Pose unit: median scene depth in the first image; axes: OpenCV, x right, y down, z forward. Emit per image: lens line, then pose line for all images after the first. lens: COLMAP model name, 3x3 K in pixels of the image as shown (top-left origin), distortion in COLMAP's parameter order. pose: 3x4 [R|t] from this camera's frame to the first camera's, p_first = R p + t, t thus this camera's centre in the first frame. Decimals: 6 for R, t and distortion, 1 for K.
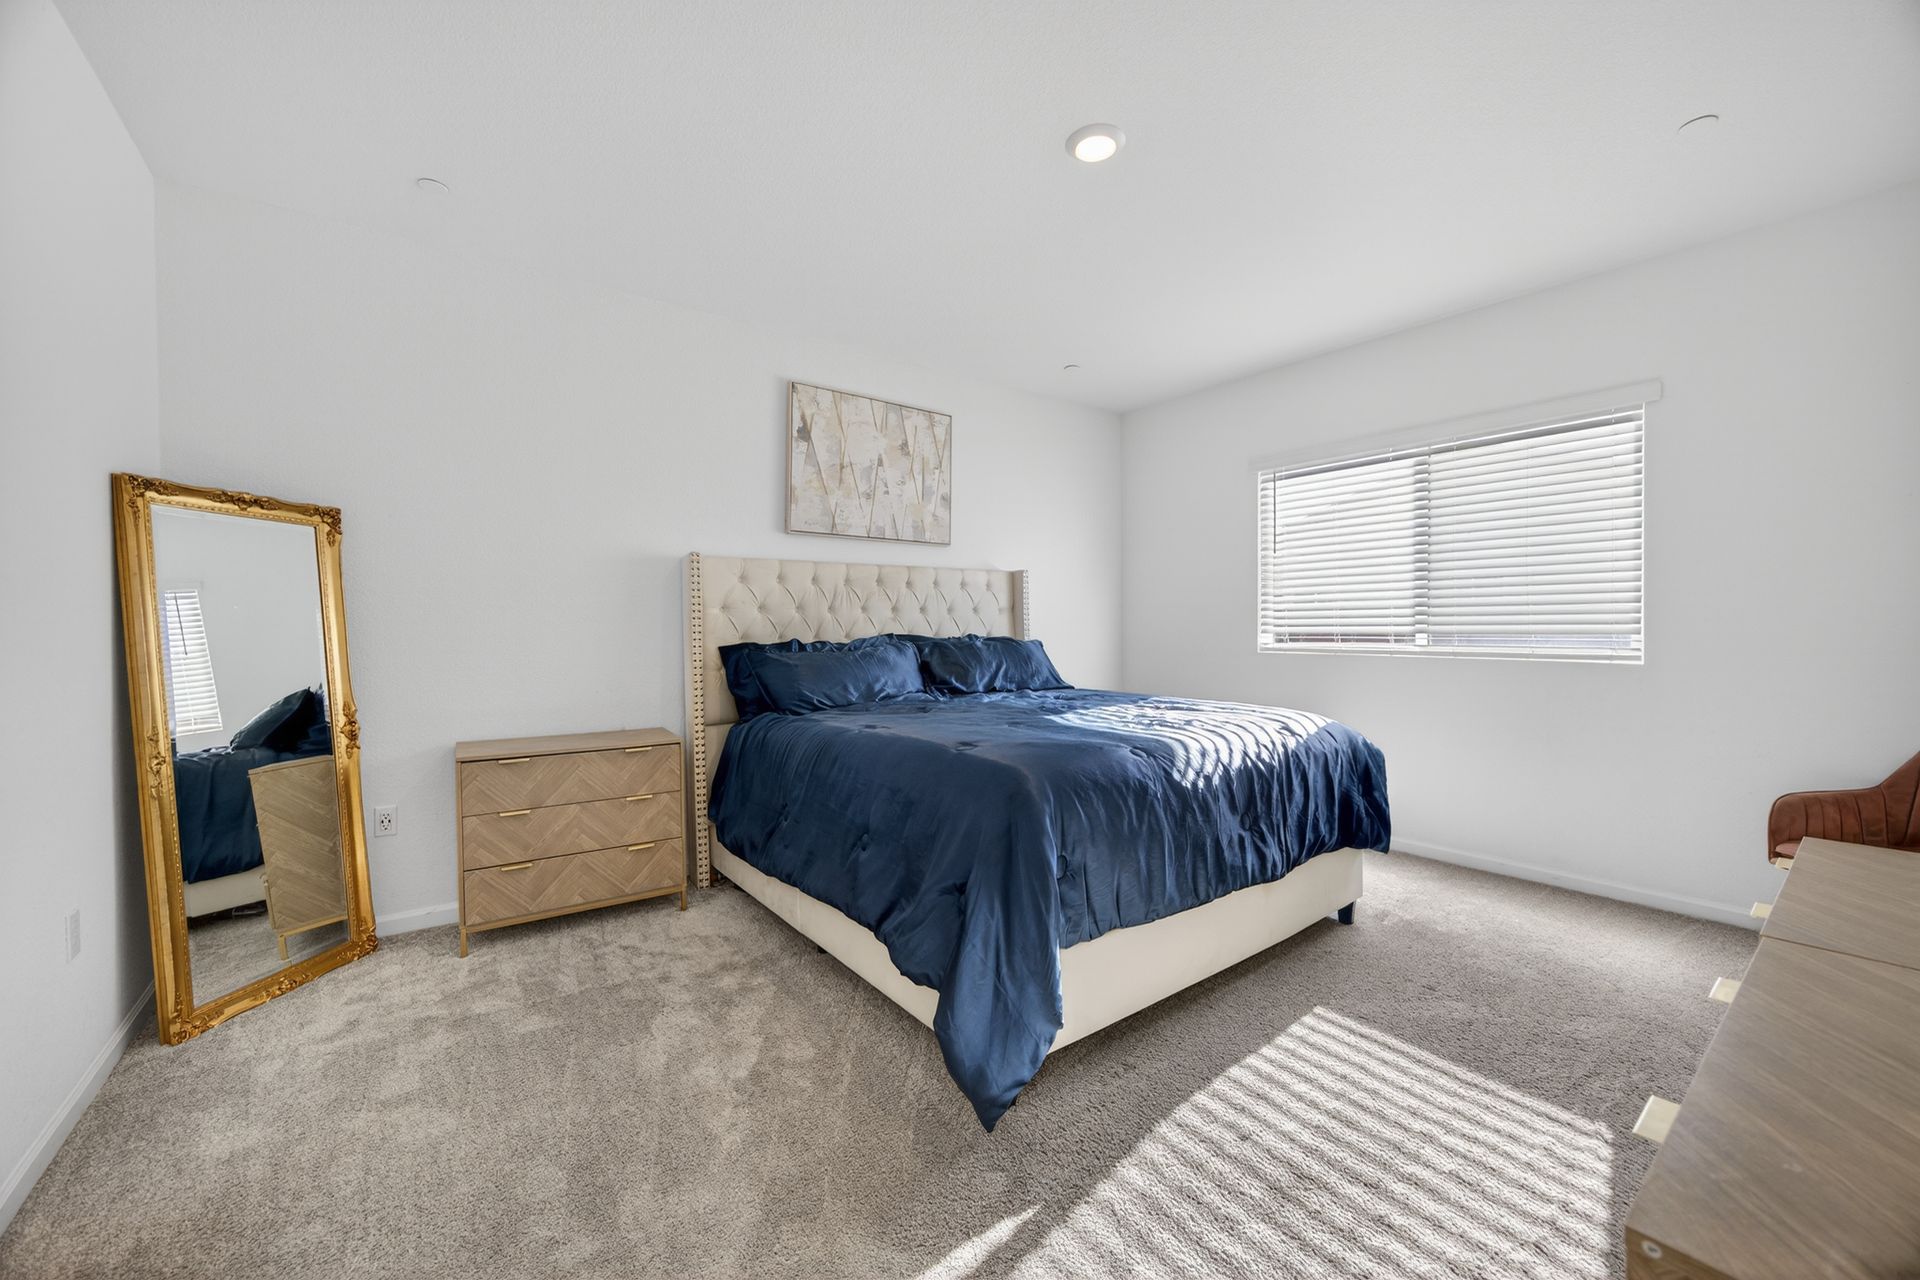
lens RADIAL K [[759.8, 0, 958.7], [0, 759.8, 632.1], [0, 0, 1]] dist [-0.034691, 0.009912]
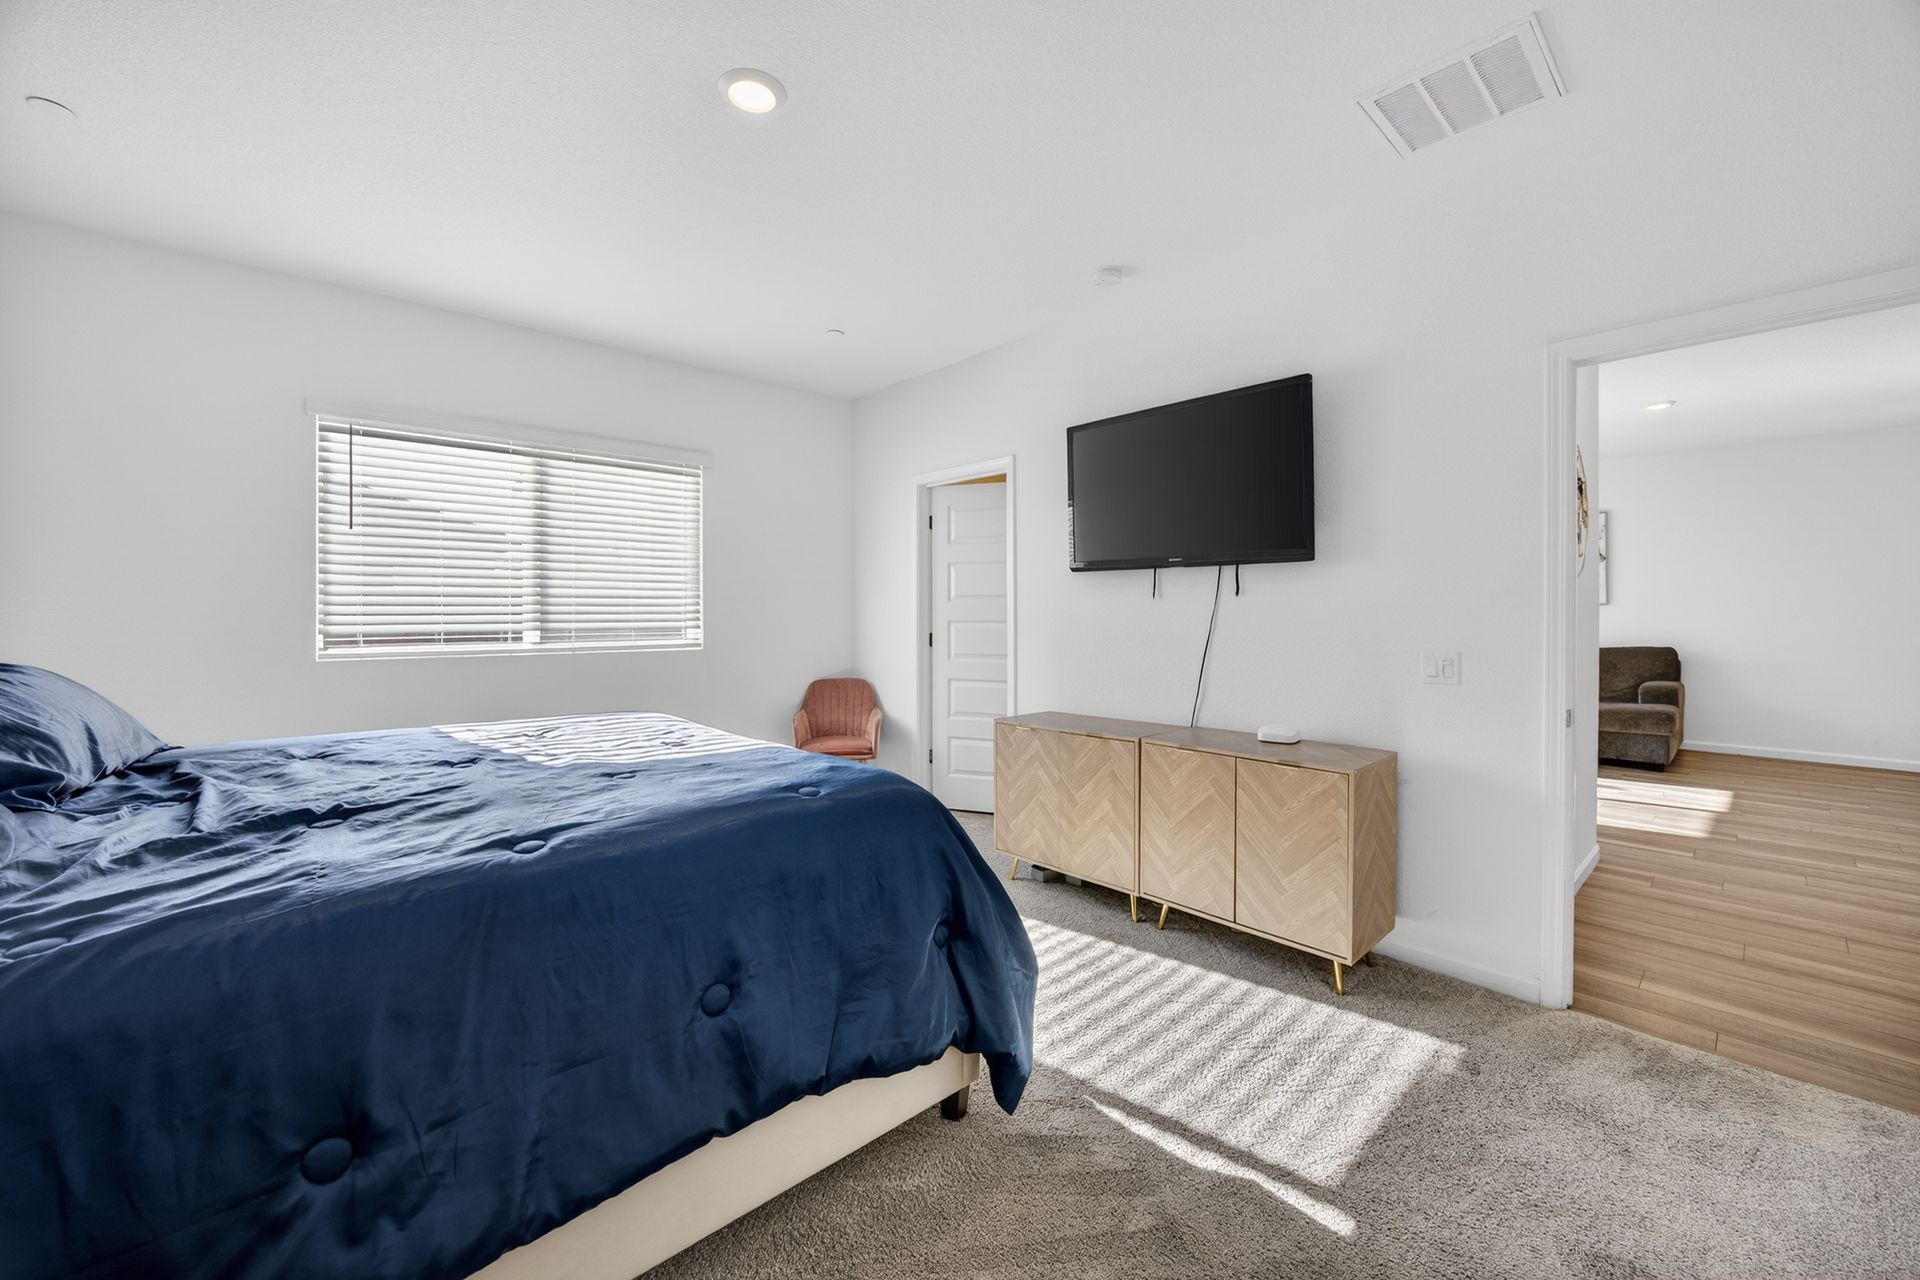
lens RADIAL K [[759.8, 0, 958.7], [0, 759.8, 632.1], [0, 0, 1]] dist [-0.034691, 0.009912]
pose [[-0.086170, -0.020211, 0.996075, -0.448272], [0.011788, 0.999704, 0.021304, -0.011761], [-0.996211, 0.013577, -0.085906, 0.531745]]
